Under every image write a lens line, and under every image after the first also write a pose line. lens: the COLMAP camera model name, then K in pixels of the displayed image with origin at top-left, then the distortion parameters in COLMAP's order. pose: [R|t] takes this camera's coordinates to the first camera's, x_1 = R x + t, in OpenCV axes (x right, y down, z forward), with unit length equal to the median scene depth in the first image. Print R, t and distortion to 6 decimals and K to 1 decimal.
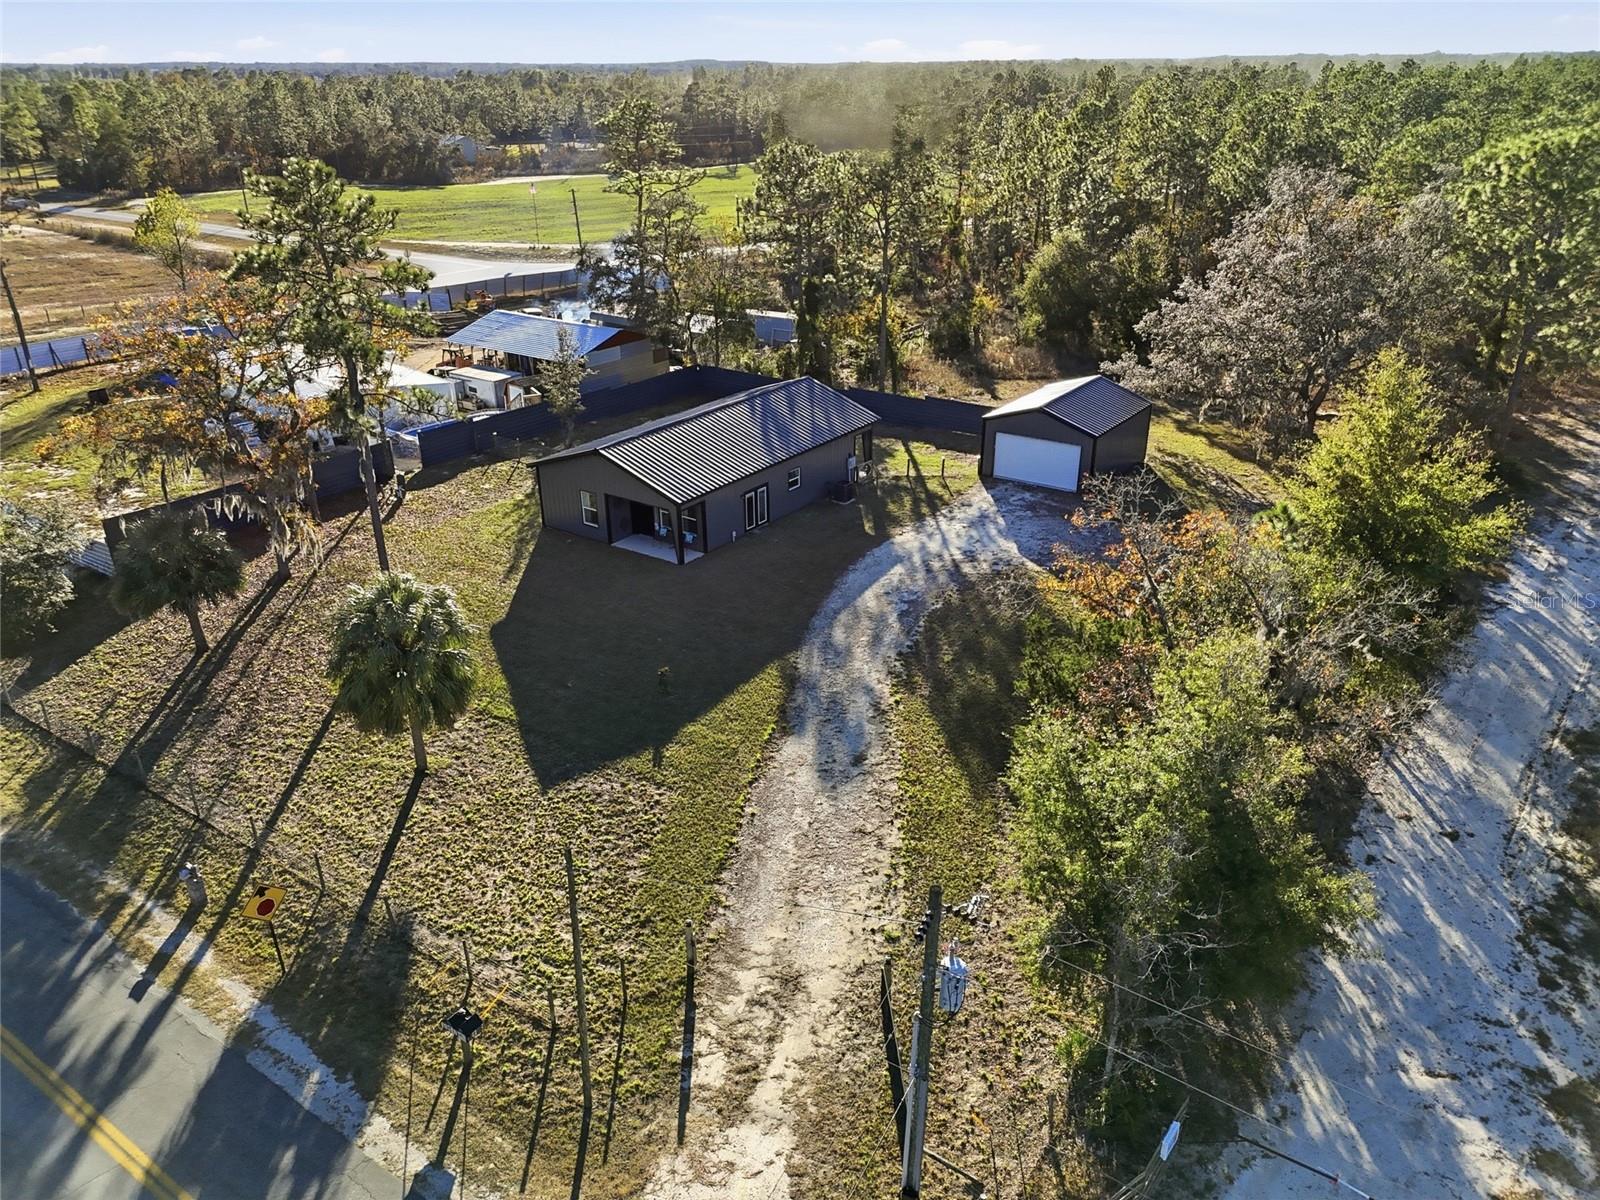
lens RADIAL K [[1177.3, 0, 794.9], [0, 1177.3, 598.9], [0, 0, 1]] dist [0.064437, -0.038008]
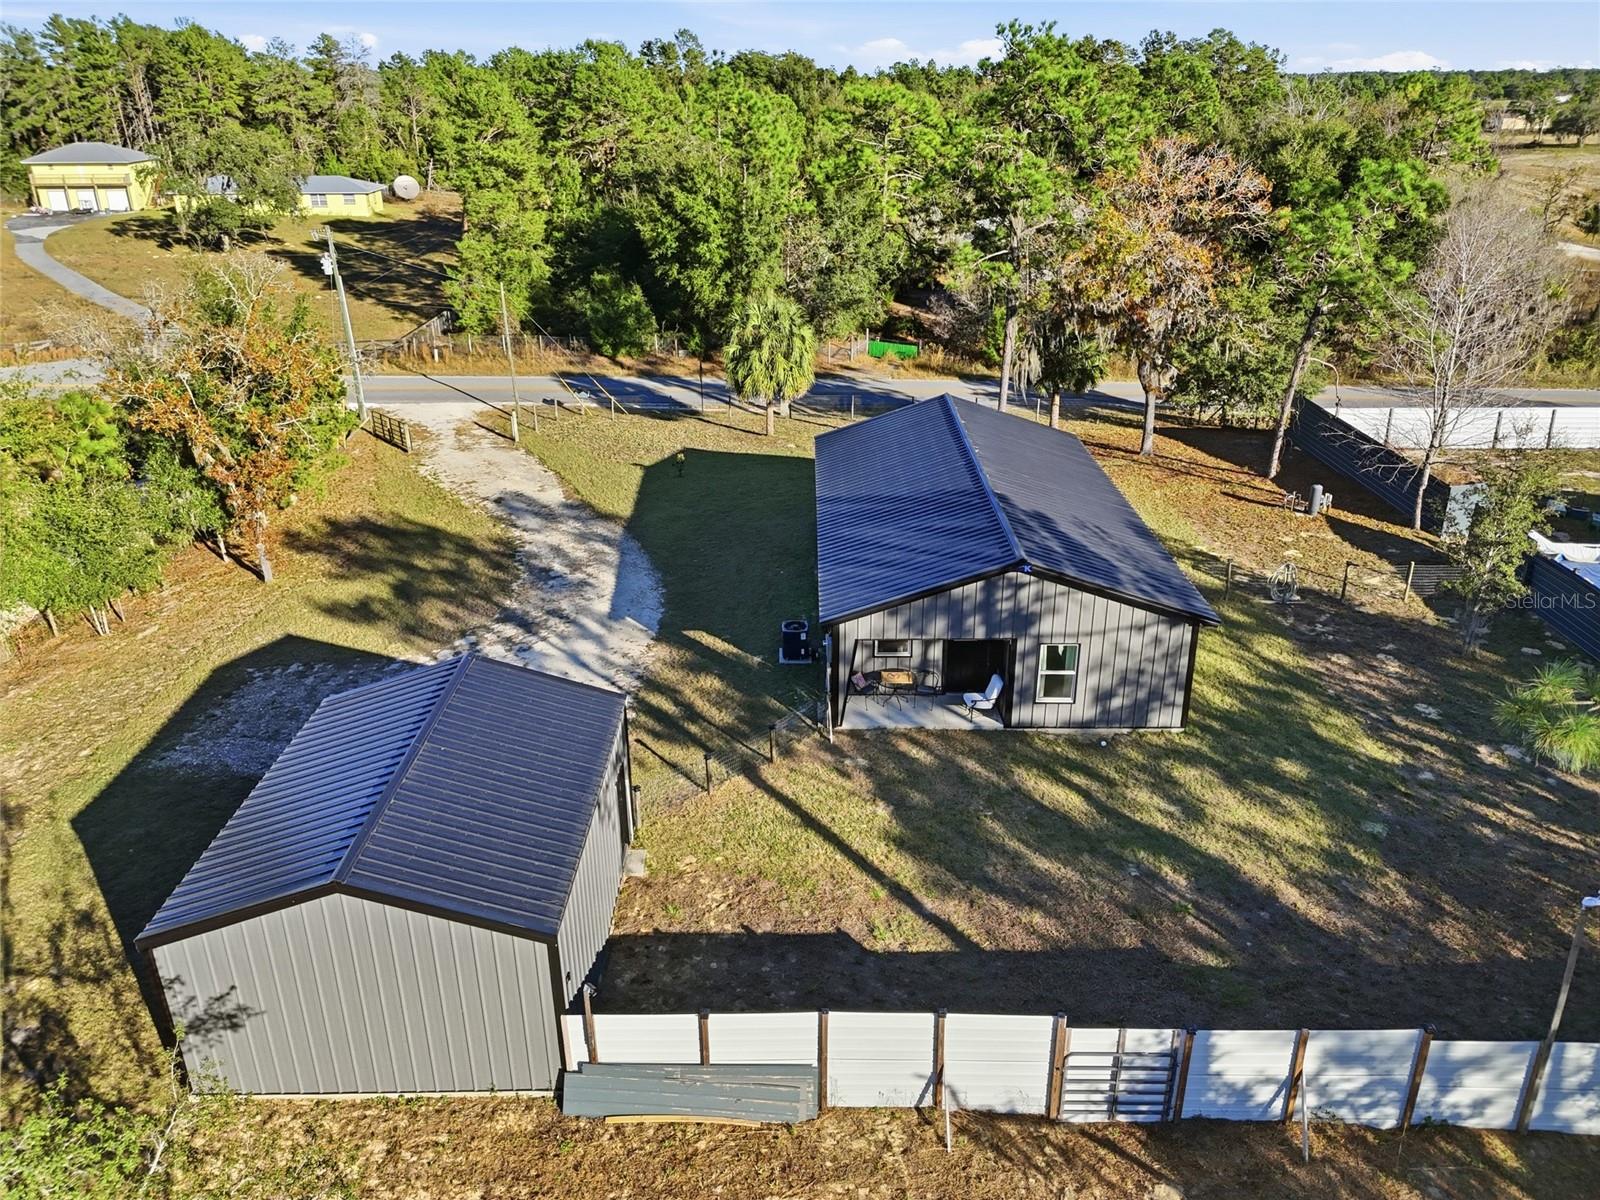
lens RADIAL K [[1177.3, 0, 800.6], [0, 1177.3, 600.8], [0, 0, 1]] dist [0.064437, -0.038008]
pose [[-0.813597, 0.232162, -0.533067, 0.366880], [-0.234573, 0.707832, 0.666295, -0.528533], [0.532010, 0.667139, -0.521431, 1.414549]]
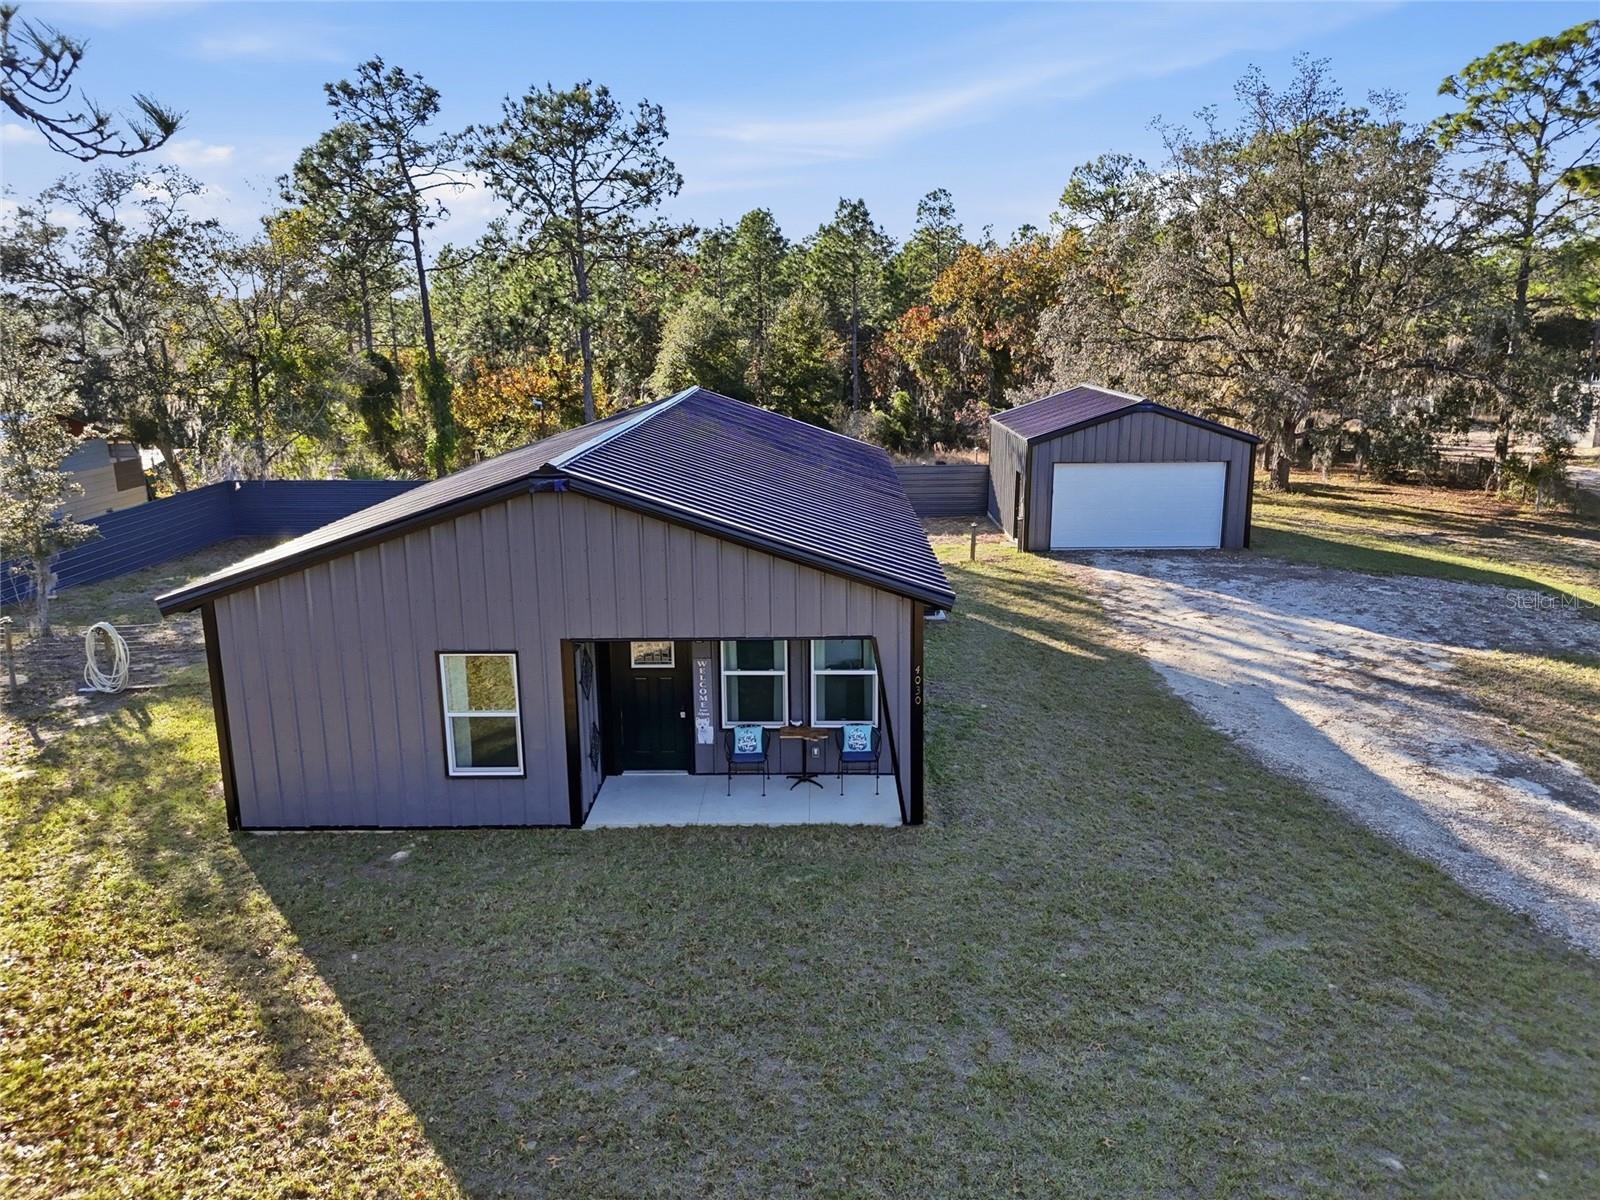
lens RADIAL K [[1177.3, 0, 787.1], [0, 1177.3, 601.0], [0, 0, 1]] dist [0.064437, -0.038008]
pose [[0.821793, -0.135293, 0.553491, -0.270483], [0.239364, 0.963501, -0.119881, -0.053974], [-0.517070, 0.231003, 0.824182, 0.734831]]
